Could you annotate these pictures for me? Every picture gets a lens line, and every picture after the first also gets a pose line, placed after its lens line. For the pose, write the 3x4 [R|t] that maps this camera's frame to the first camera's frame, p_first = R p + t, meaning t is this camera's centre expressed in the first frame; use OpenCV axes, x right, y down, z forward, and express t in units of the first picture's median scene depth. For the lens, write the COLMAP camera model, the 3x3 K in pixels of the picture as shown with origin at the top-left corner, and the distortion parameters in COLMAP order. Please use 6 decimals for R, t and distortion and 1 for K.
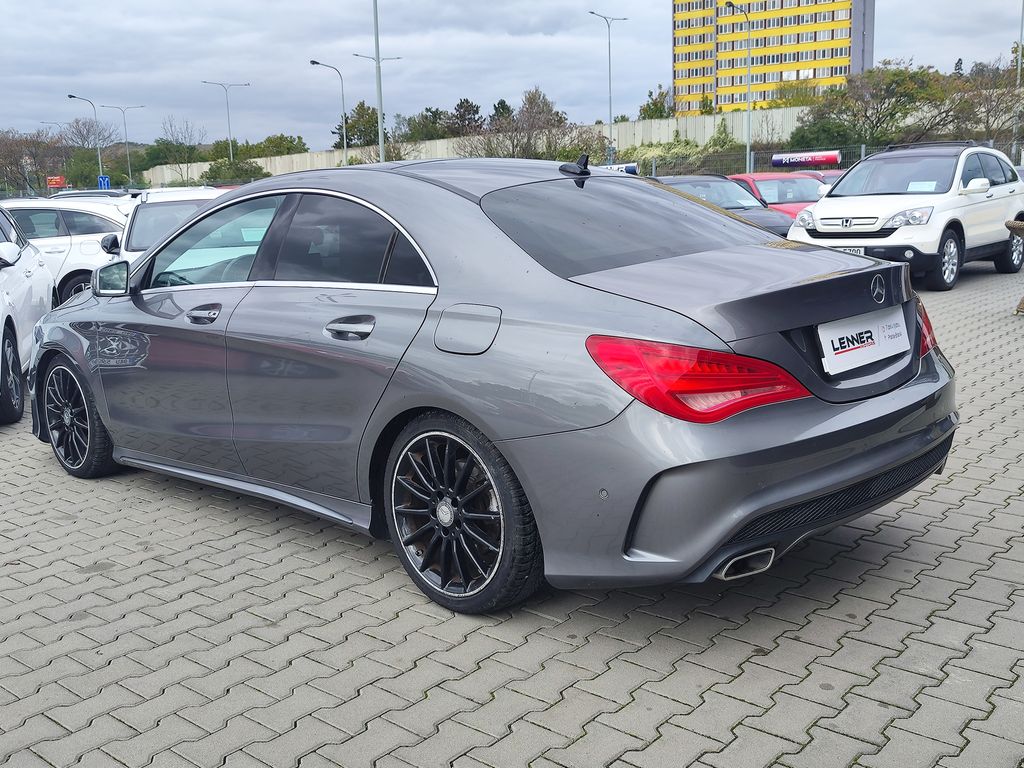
lens RADIAL K [[1028.3, 0, 512.0], [0, 1028.3, 384.0], [0, 0, 1]] dist [0.132941, -0.379839]
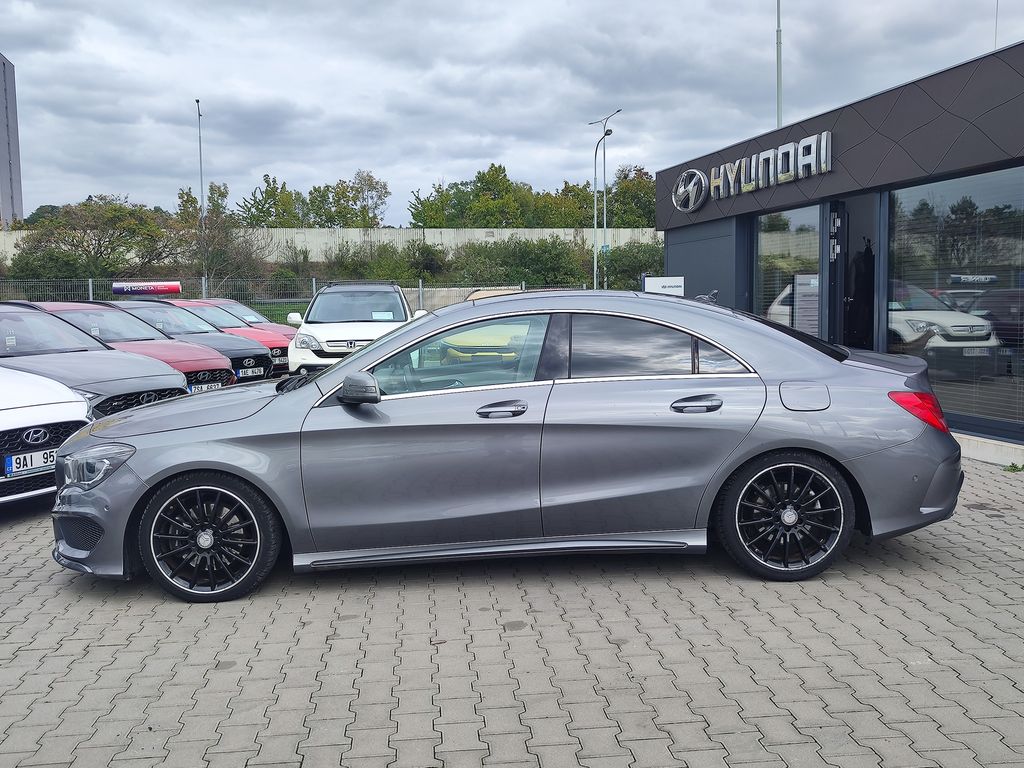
lens RADIAL K [[1028.3, 0, 512.0], [0, 1028.3, 384.0], [0, 0, 1]] dist [0.132941, -0.379839]
pose [[0.691532, -0.033931, 0.721549, -1.209447], [0.121844, 0.990062, -0.070216, -0.011045], [-0.711996, 0.136473, 0.688794, 0.159126]]
